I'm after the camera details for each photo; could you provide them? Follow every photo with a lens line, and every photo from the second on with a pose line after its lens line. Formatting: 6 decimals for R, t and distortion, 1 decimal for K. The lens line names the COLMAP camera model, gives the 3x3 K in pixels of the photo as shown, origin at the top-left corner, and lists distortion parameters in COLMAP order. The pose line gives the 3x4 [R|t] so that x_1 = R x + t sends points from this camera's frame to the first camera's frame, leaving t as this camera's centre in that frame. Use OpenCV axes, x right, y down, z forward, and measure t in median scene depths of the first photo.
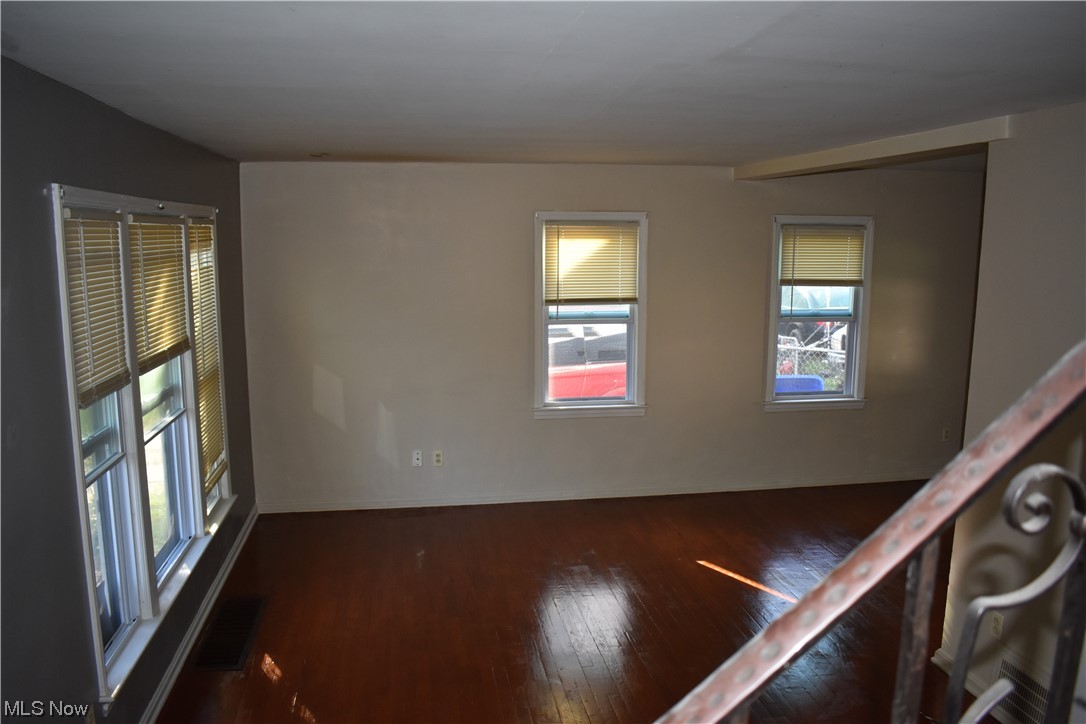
lens RADIAL K [[872.8, 0, 543.0], [0, 872.8, 362.0], [0, 0, 1]] dist [-0.008471, -0.009845]
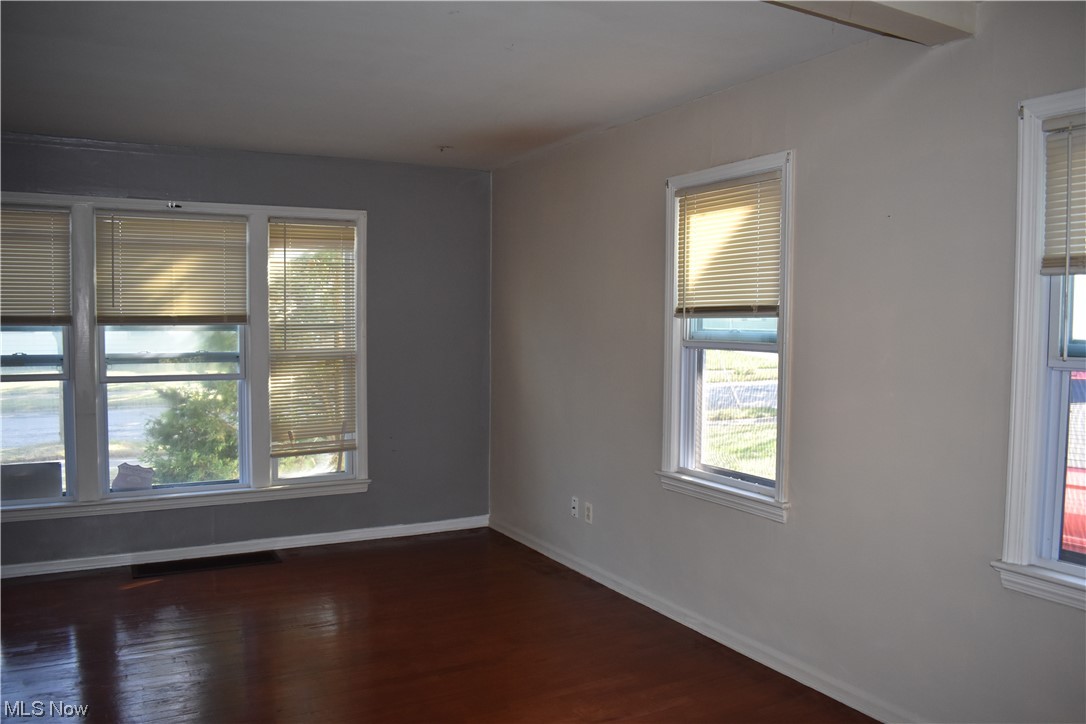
lens RADIAL K [[872.8, 0, 543.0], [0, 872.8, 362.0], [0, 0, 1]] dist [-0.008471, -0.009845]
pose [[0.340780, 0.046107, -0.939012, 0.588847], [-0.145835, 0.989299, -0.004350, -0.013237], [0.928763, 0.138423, 0.343857, 0.677230]]
